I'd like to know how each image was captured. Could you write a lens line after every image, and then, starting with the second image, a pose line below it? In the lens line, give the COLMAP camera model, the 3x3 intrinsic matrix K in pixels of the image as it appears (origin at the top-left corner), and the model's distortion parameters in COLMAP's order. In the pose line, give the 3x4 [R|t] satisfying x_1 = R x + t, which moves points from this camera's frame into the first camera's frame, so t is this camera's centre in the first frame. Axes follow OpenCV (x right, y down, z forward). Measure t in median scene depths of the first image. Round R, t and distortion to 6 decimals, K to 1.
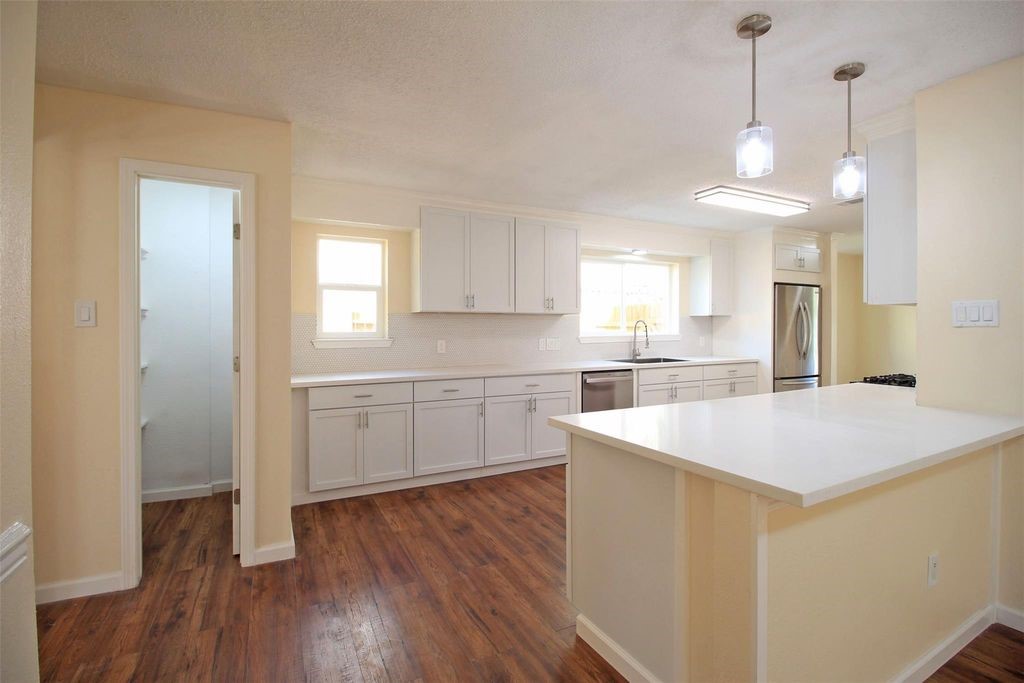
lens RADIAL K [[483.6, 0, 513.8], [0, 483.6, 338.4], [0, 0, 1]] dist [-0.018657, -0.000188]
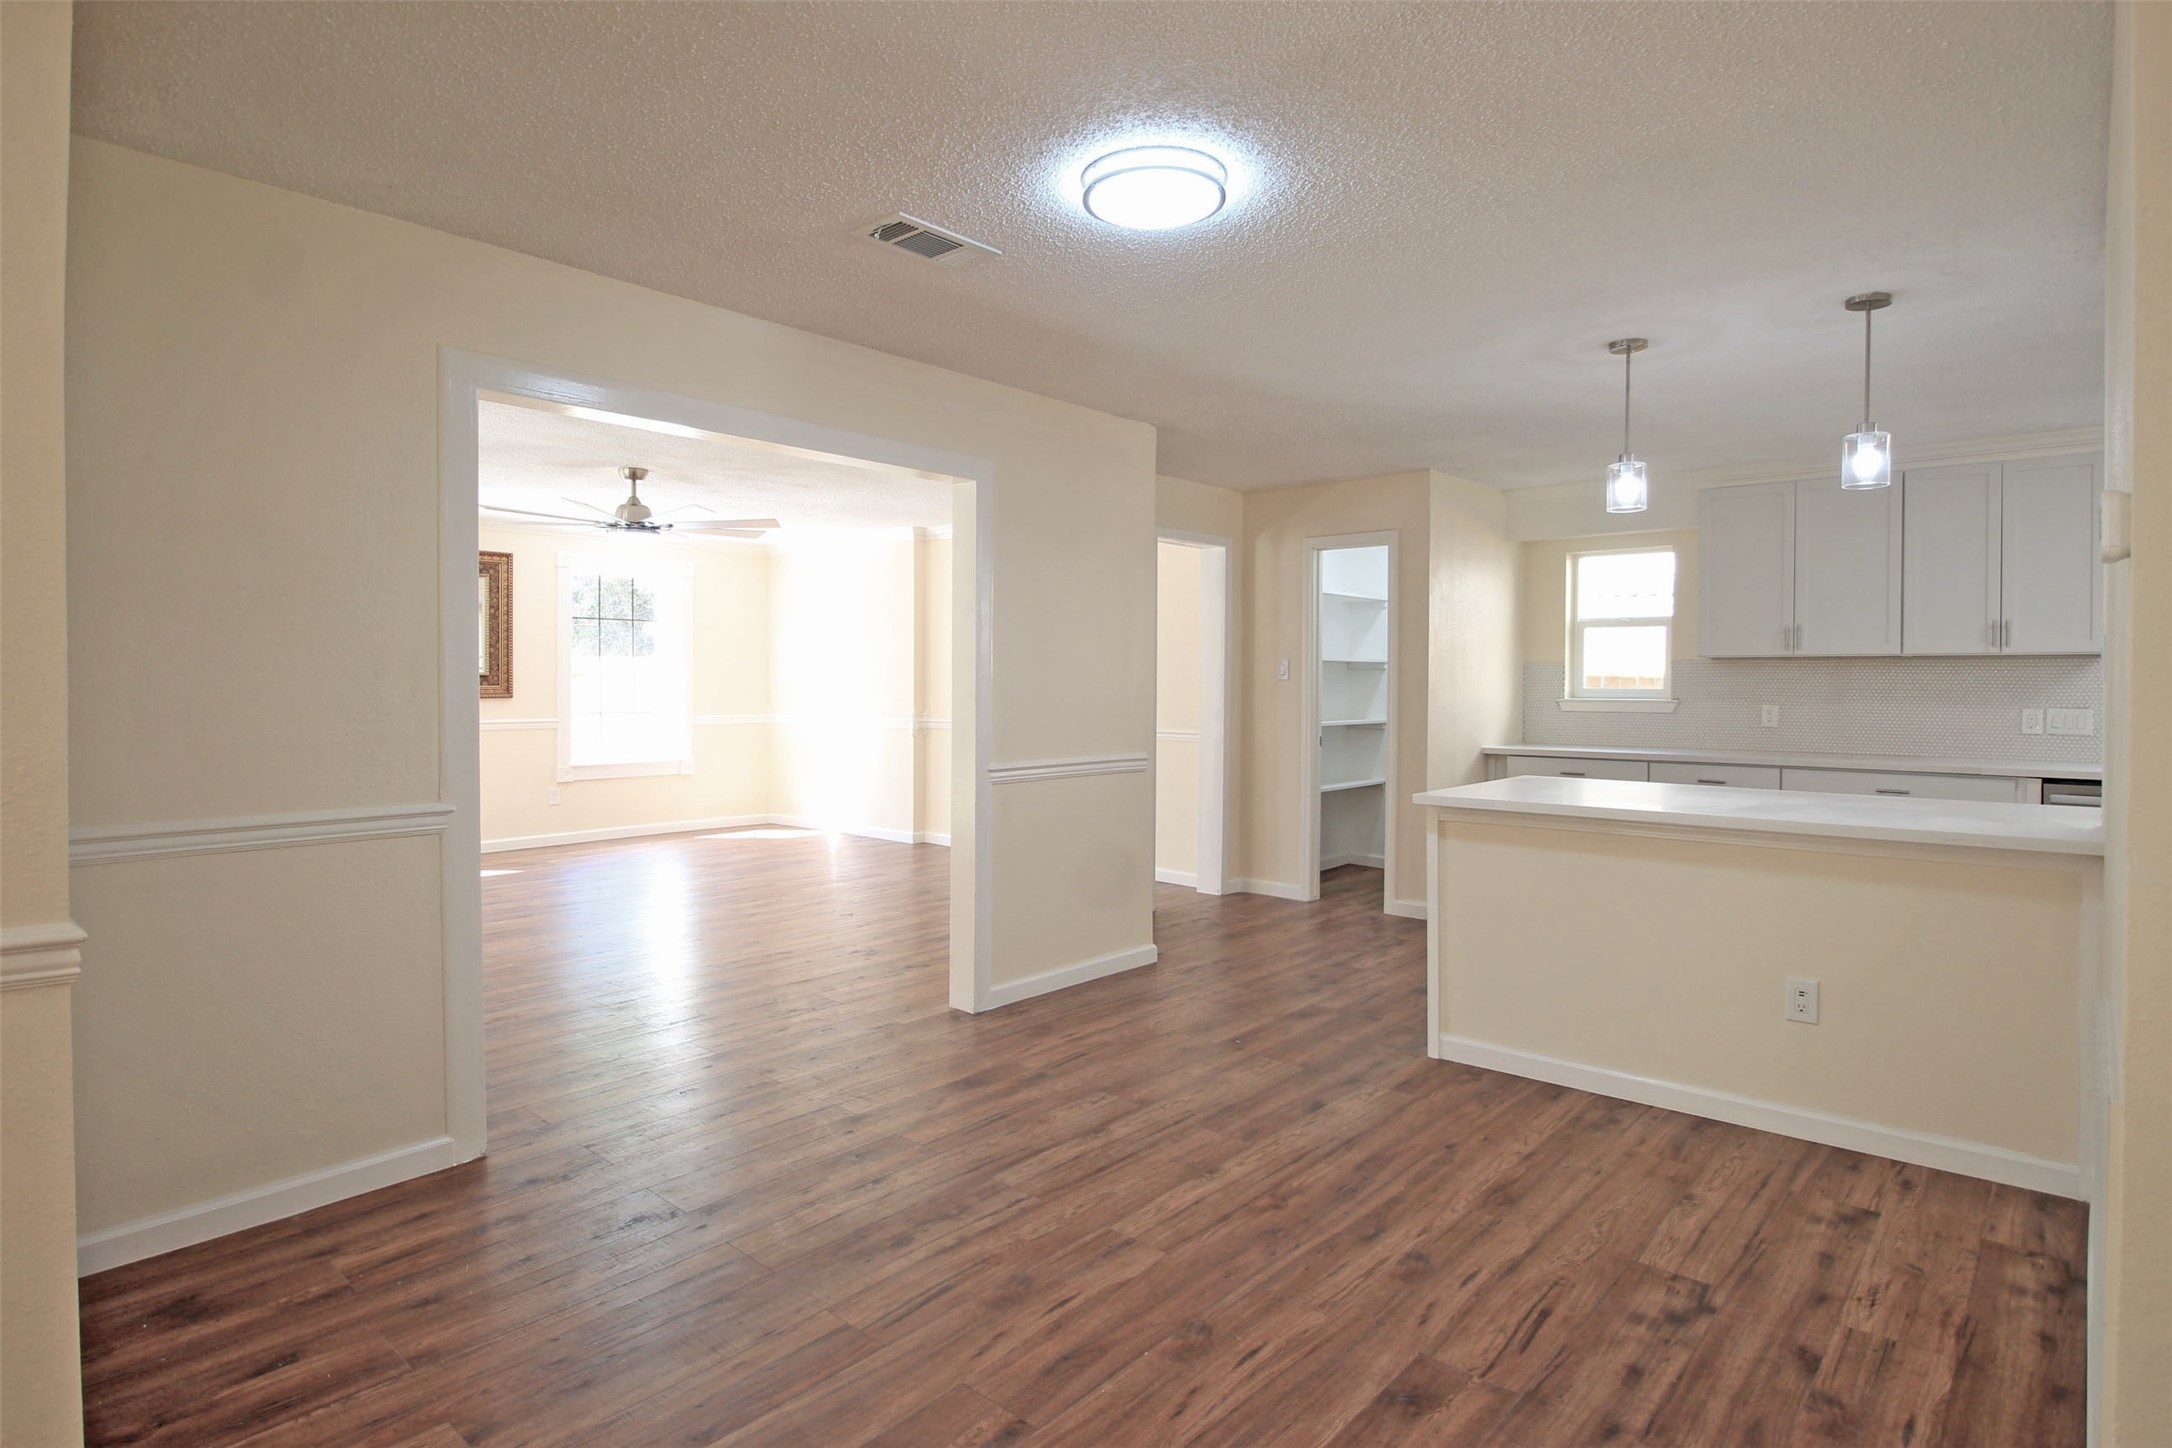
lens RADIAL K [[1111.3, 0, 1075.6], [0, 1111.3, 732.6], [0, 0, 1]] dist [-0.000637, -0.000486]
pose [[0.352509, 0.046308, -0.934662, 1.422364], [-0.012644, 0.998919, 0.044723, -0.020249], [0.935723, -0.003947, 0.352714, -0.440940]]
